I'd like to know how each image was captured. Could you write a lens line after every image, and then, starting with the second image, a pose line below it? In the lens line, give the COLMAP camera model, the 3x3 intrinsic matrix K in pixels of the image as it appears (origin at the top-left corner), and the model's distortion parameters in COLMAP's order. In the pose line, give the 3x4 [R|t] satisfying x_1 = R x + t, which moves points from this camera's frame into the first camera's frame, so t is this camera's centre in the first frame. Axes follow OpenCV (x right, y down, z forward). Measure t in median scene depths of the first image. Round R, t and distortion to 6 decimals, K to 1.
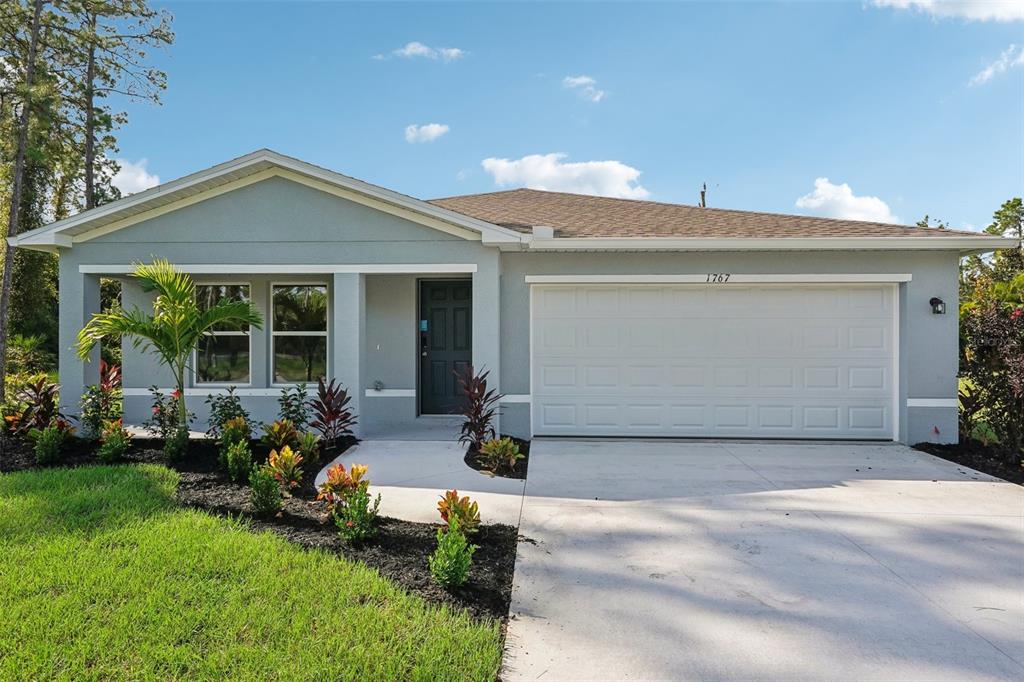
lens RADIAL K [[636.9, 0, 511.8], [0, 636.9, 332.2], [0, 0, 1]] dist [0.020315, -0.001769]
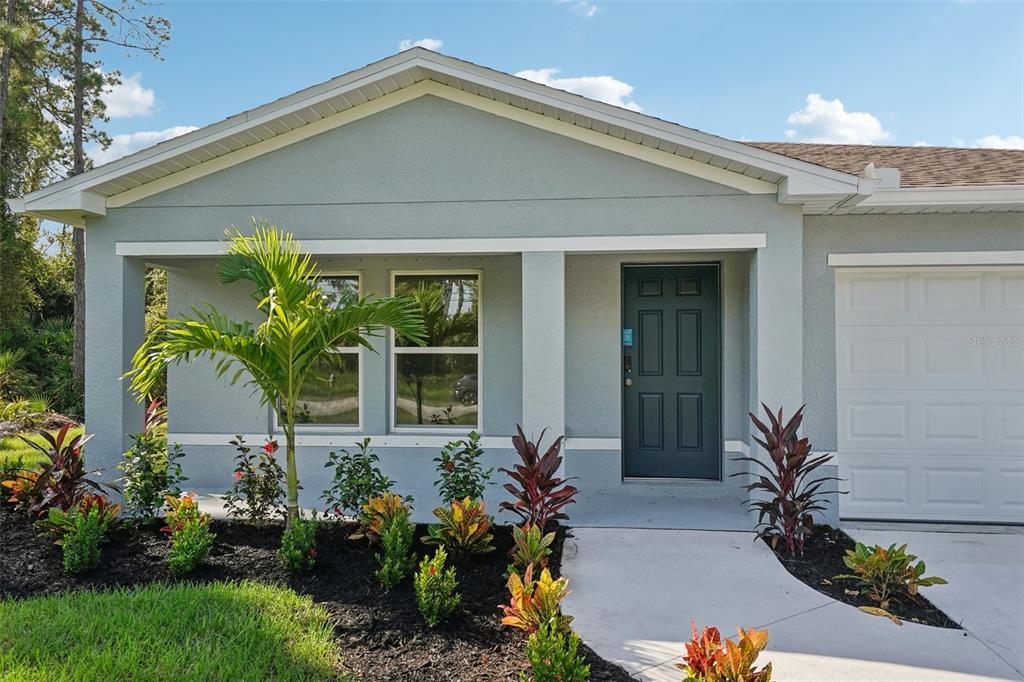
lens RADIAL K [[760.9, 0, 512.0], [0, 760.9, 341.0], [0, 0, 1]] dist [0.021995, -0.002407]
pose [[0.998861, -0.001629, -0.047687, -0.264608], [0.001370, 0.999984, -0.005453, -0.003430], [0.047695, 0.005381, 0.998847, 0.284529]]
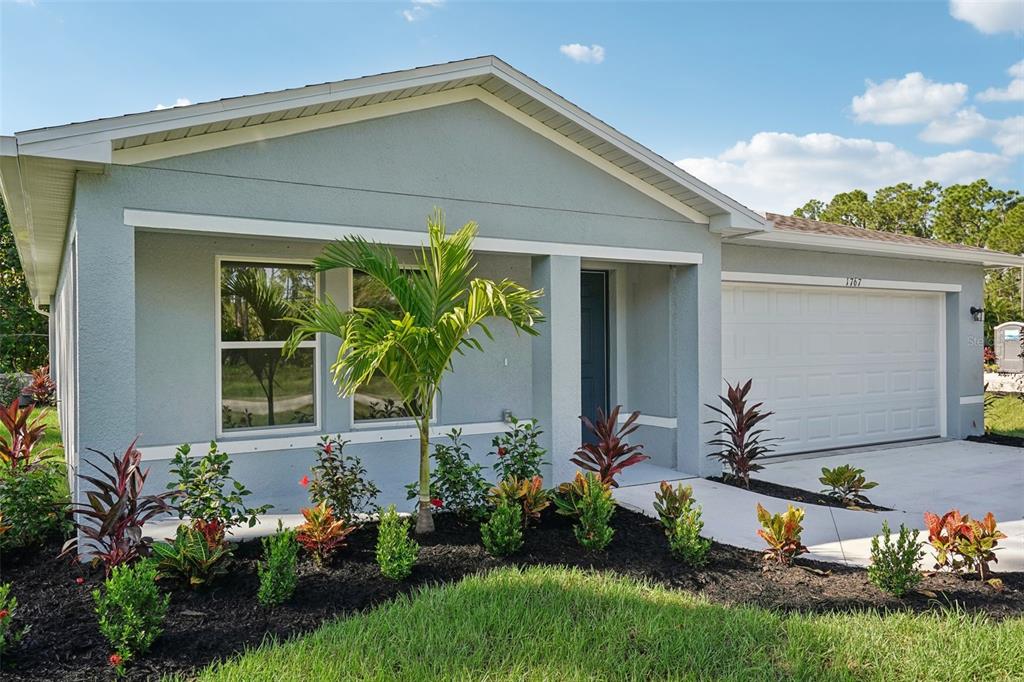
lens RADIAL K [[760.9, 0, 512.0], [0, 760.9, 341.0], [0, 0, 1]] dist [0.021995, -0.002407]
pose [[0.827680, -0.006327, 0.561165, -0.806555], [0.004532, 0.999979, 0.004589, -0.003804], [-0.561183, -0.001255, 0.827691, 0.358822]]
